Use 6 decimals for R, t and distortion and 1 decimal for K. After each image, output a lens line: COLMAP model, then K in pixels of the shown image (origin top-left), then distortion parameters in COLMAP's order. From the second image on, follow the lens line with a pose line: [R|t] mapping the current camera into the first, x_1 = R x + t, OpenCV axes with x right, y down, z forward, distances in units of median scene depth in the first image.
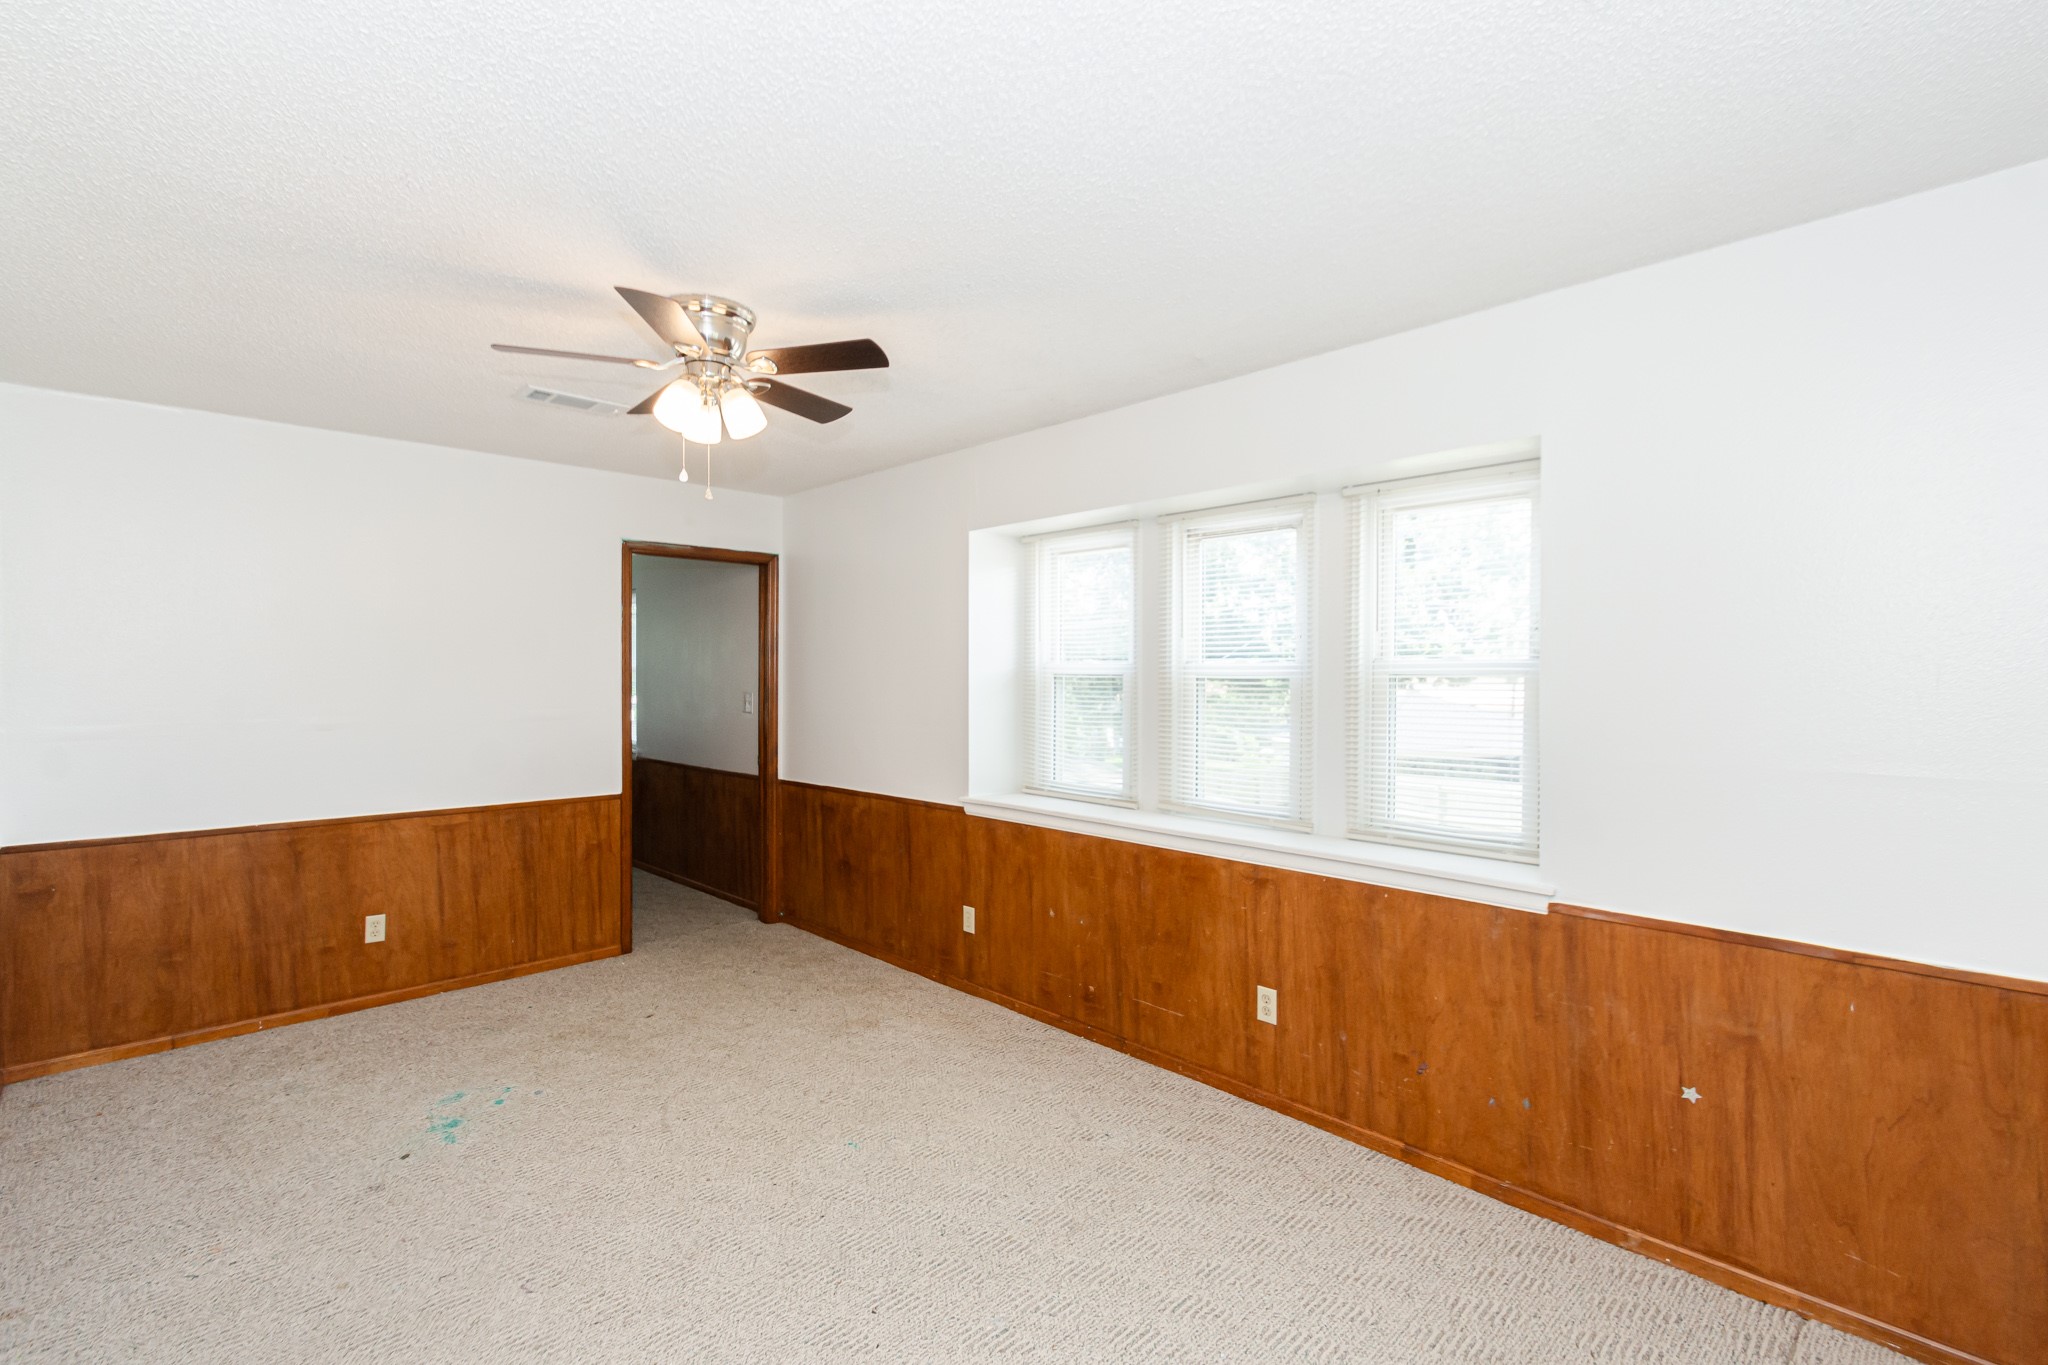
lens RADIAL K [[905.7, 0, 1031.5], [0, 905.7, 677.1], [0, 0, 1]] dist [0.001535, -0.006861]
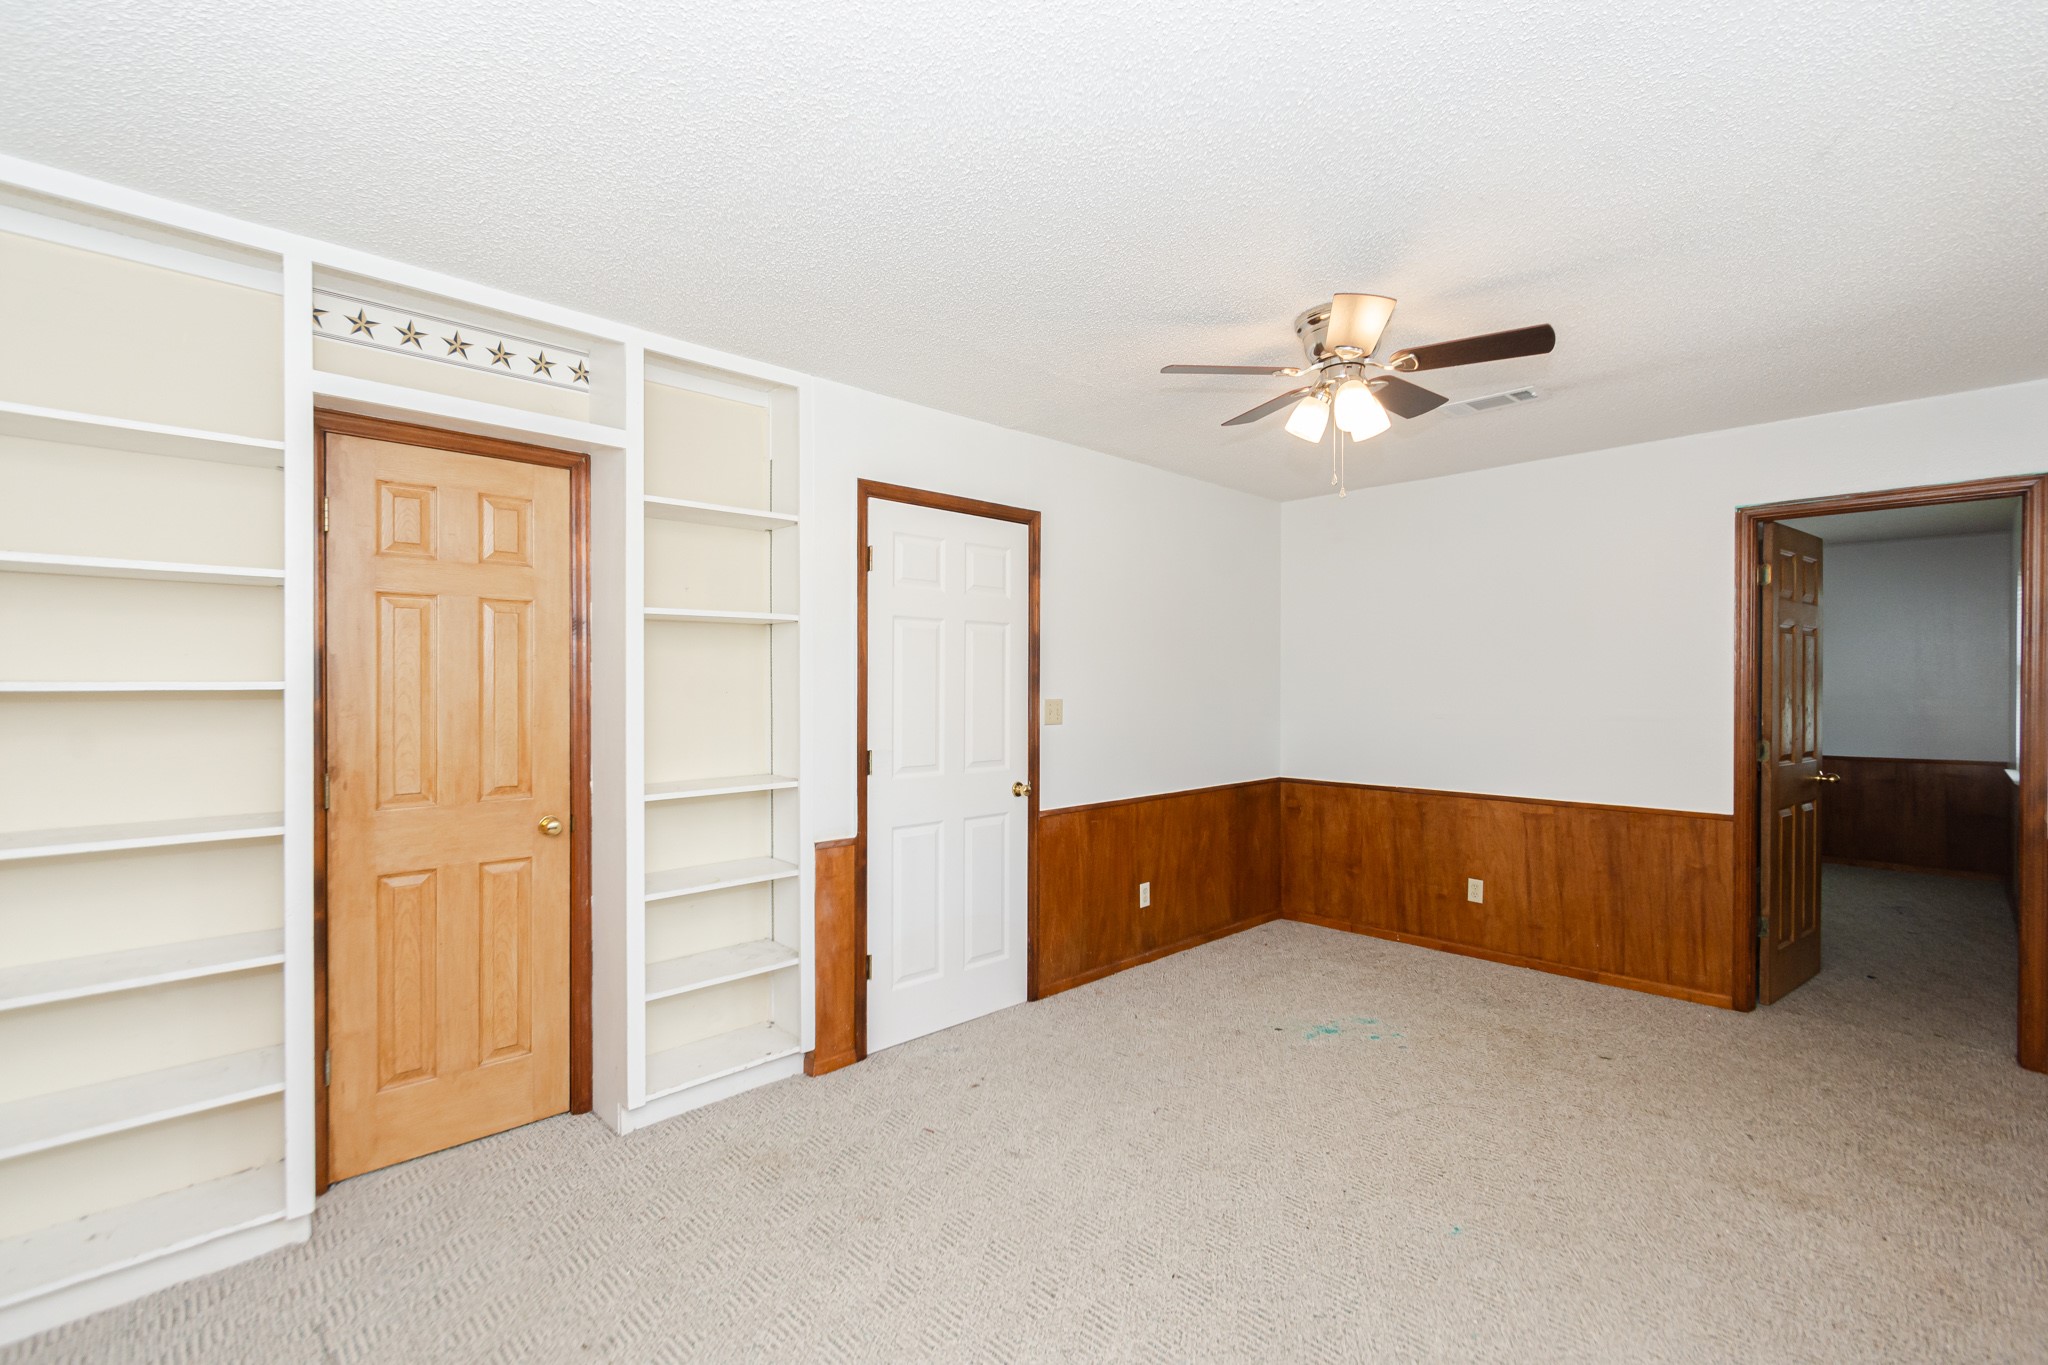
lens RADIAL K [[905.7, 0, 1031.5], [0, 905.7, 677.1], [0, 0, 1]] dist [0.001535, -0.006861]
pose [[0.002552, -0.004730, -0.999986, 0.426901], [-0.002042, 0.999987, -0.004735, 0.008709], [0.999995, 0.002054, 0.002542, 0.407770]]
